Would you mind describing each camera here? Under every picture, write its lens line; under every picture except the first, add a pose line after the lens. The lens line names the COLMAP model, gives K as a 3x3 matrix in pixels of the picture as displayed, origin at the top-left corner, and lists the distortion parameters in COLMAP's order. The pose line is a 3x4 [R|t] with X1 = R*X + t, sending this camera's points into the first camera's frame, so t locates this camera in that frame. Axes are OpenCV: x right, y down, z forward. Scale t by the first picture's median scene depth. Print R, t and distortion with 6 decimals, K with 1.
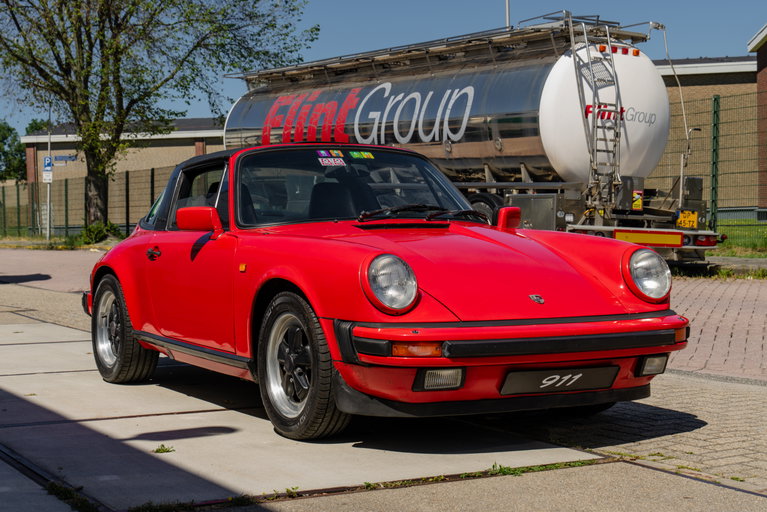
lens RADIAL K [[1269.3, 0, 383.5], [0, 1269.3, 256.0], [0, 0, 1]] dist [0.069958, -0.107563]
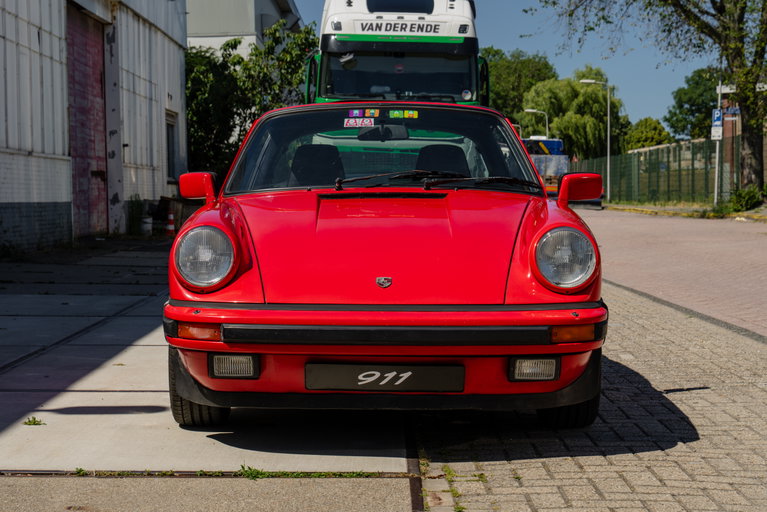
lens RADIAL K [[1504.3, 0, 402.9], [0, 1504.3, 210.3], [0, 0, 1]] dist [0.051028, 0.093871]
pose [[0.877215, 0.014553, -0.479878, 0.481812], [-0.019414, 0.999798, -0.005168, -0.007590], [0.479706, 0.013850, 0.877320, 0.087819]]
